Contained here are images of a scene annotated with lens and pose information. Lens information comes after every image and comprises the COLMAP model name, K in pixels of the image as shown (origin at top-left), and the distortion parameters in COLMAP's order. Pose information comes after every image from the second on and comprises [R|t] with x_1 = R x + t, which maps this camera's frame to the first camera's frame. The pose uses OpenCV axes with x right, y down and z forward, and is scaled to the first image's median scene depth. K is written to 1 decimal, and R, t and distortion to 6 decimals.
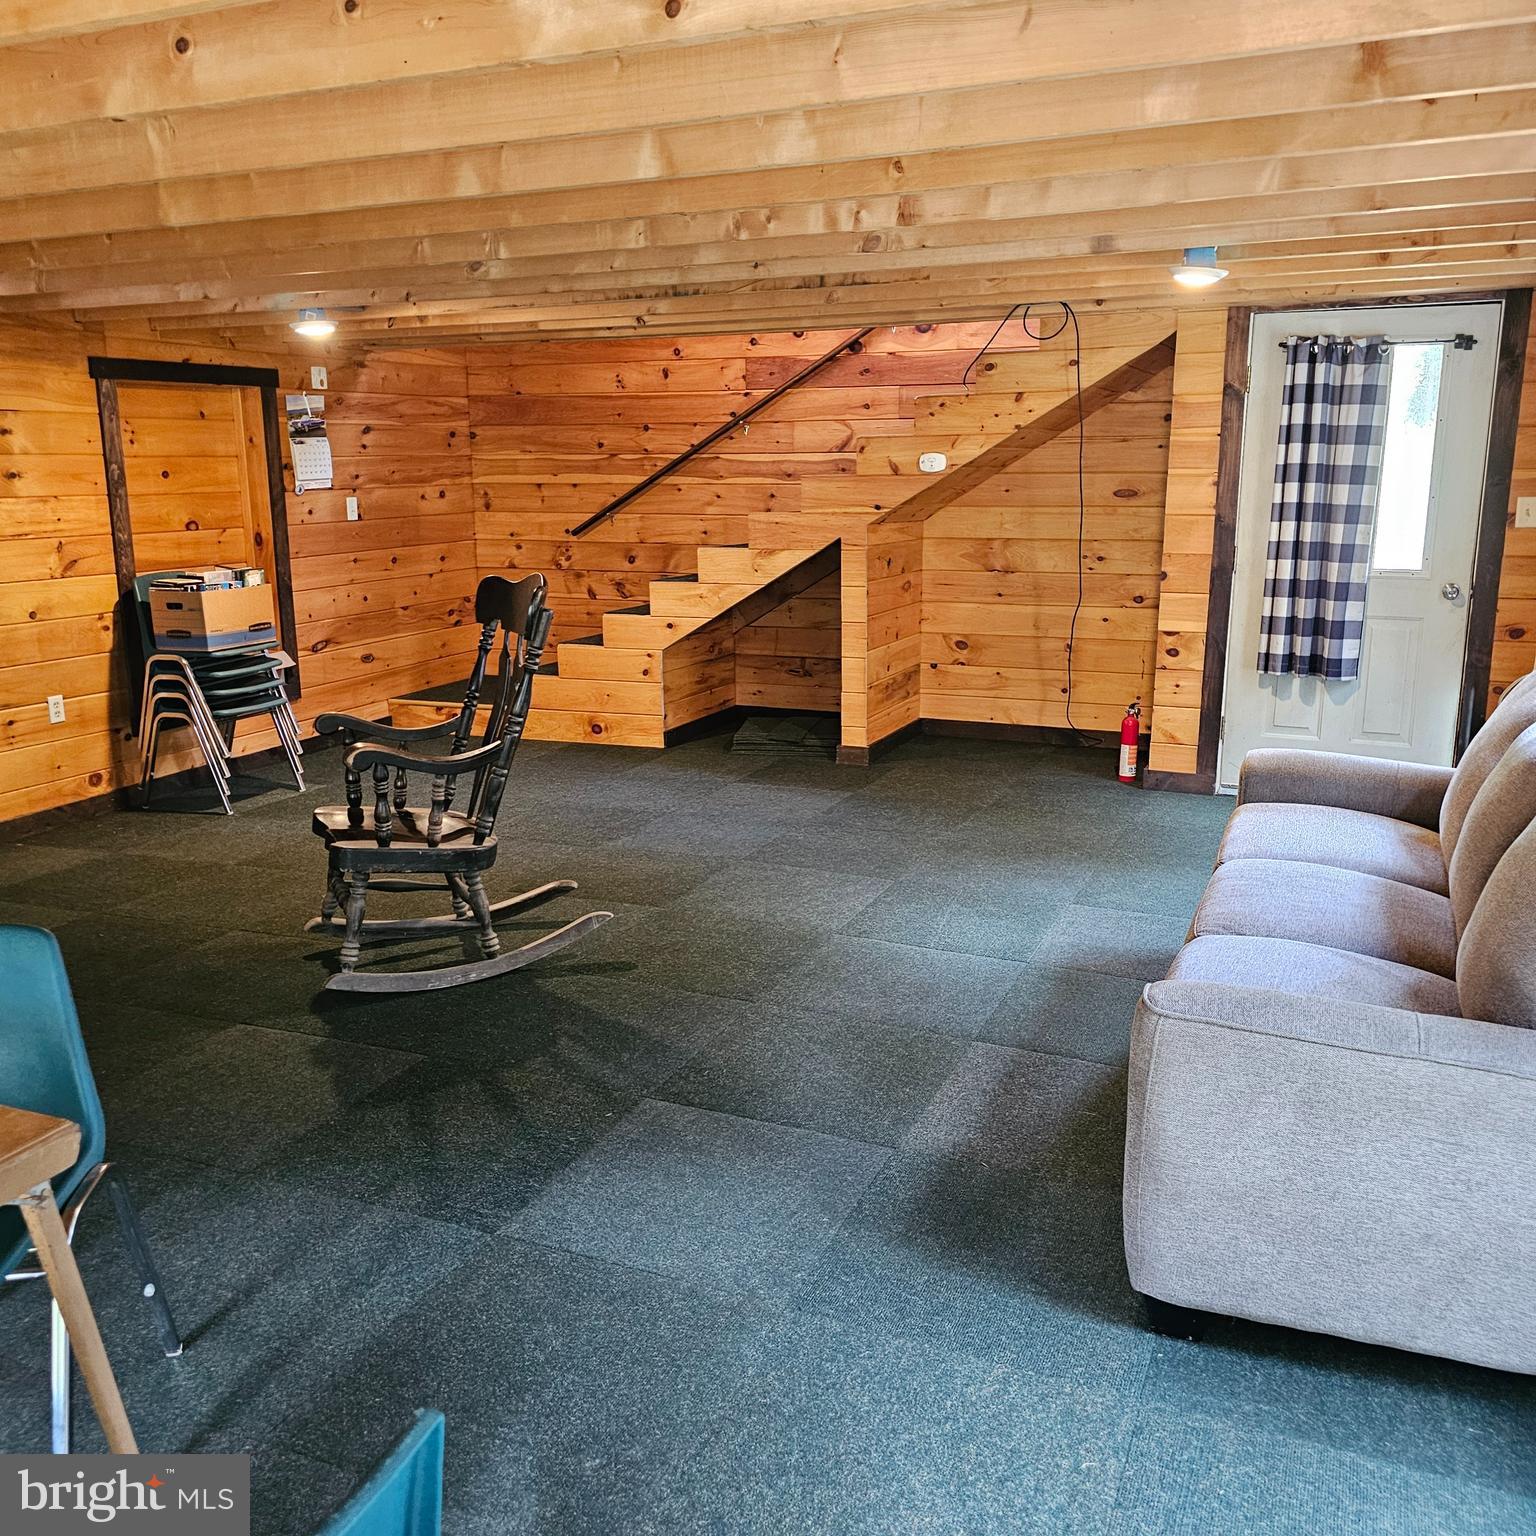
lens RADIAL K [[1360.2, 0, 768.0], [0, 1360.2, 768.0], [0, 0, 1]] dist [0.001321, 0.001875]
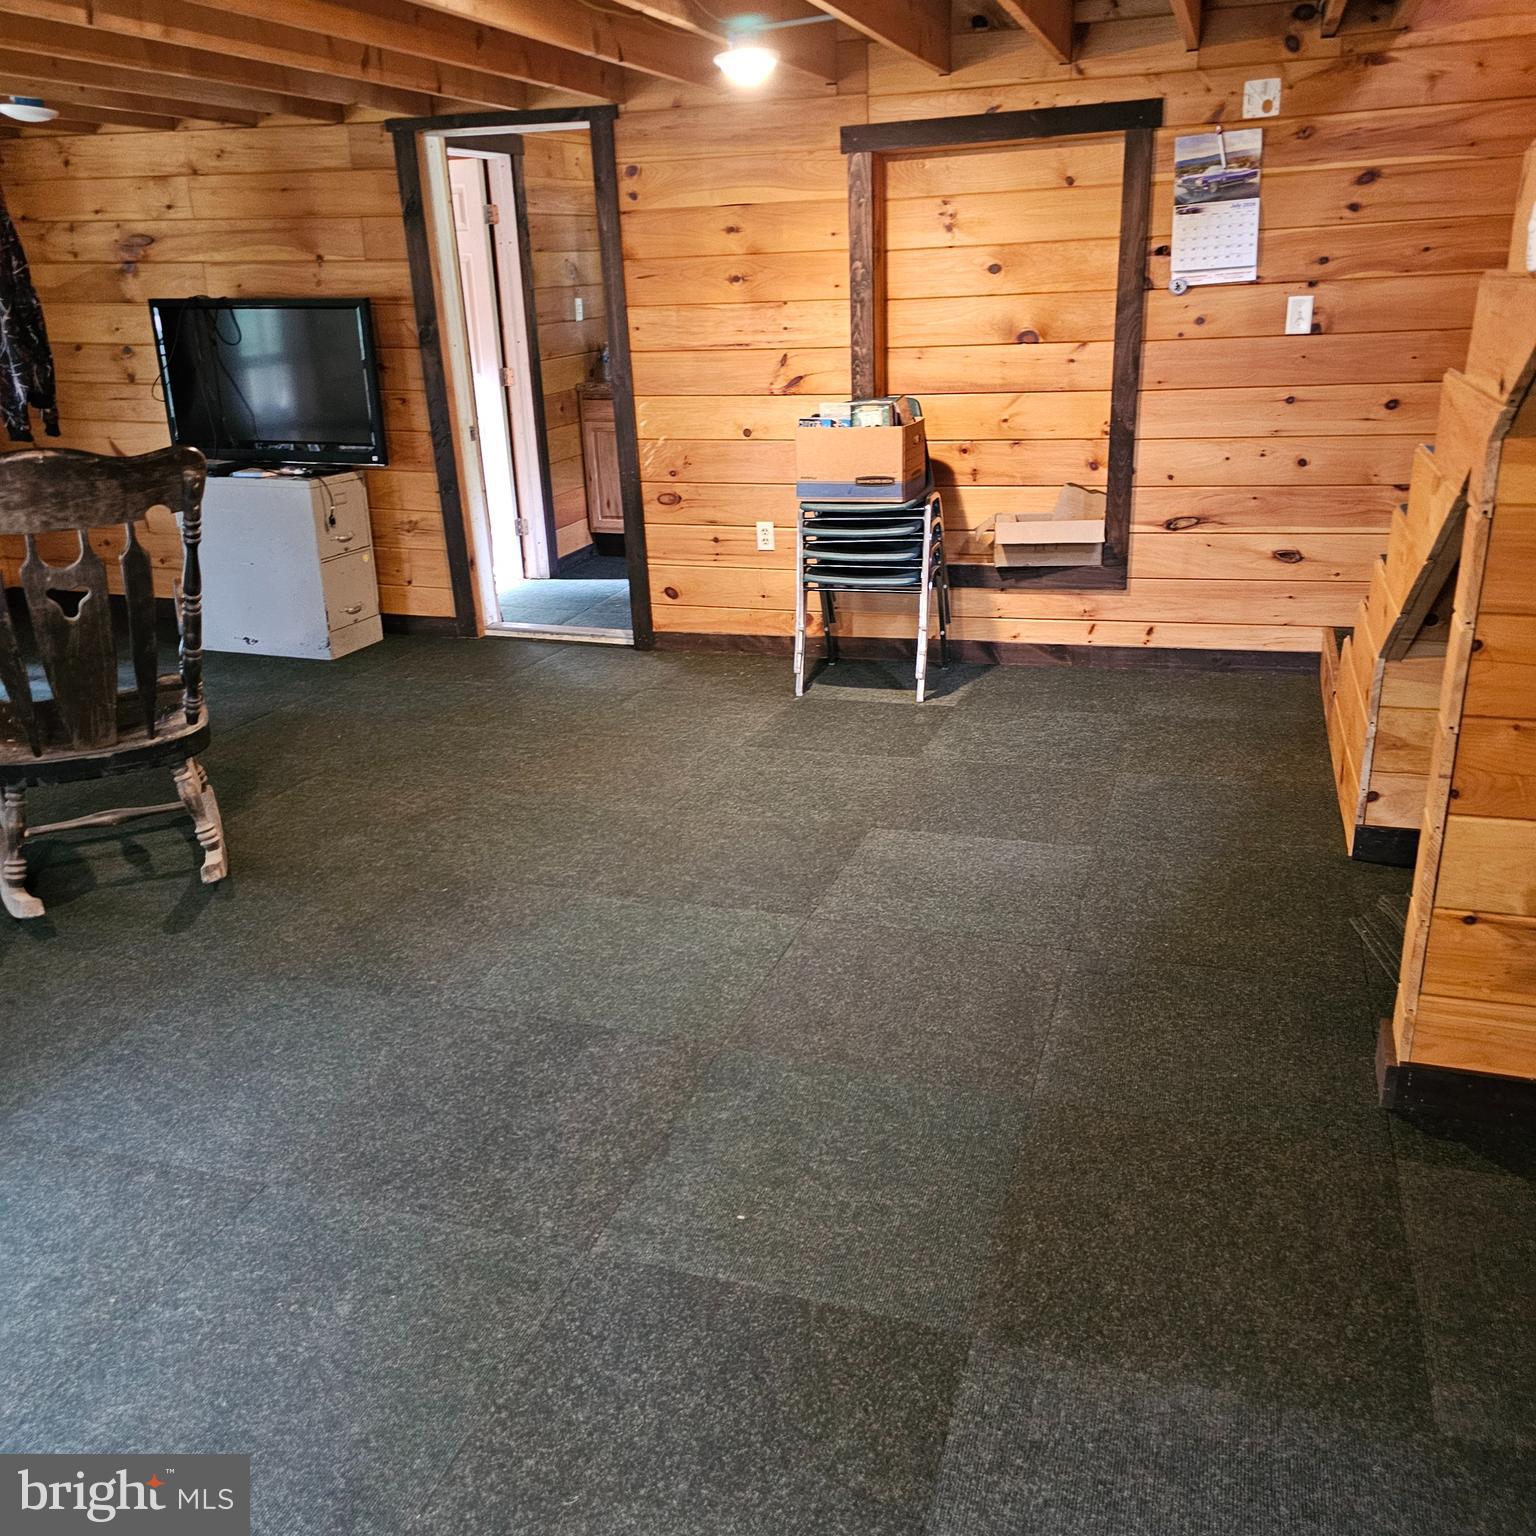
lens RADIAL K [[1366.1, 0, 768.0], [0, 1366.1, 768.0], [0, 0, 1]] dist [0.070555, -0.066530]
pose [[0.101807, 0.341938, -0.934192, 0.352111], [-0.178883, 0.930057, 0.320930, -0.164725], [0.978589, 0.134438, 0.155853, 0.720709]]
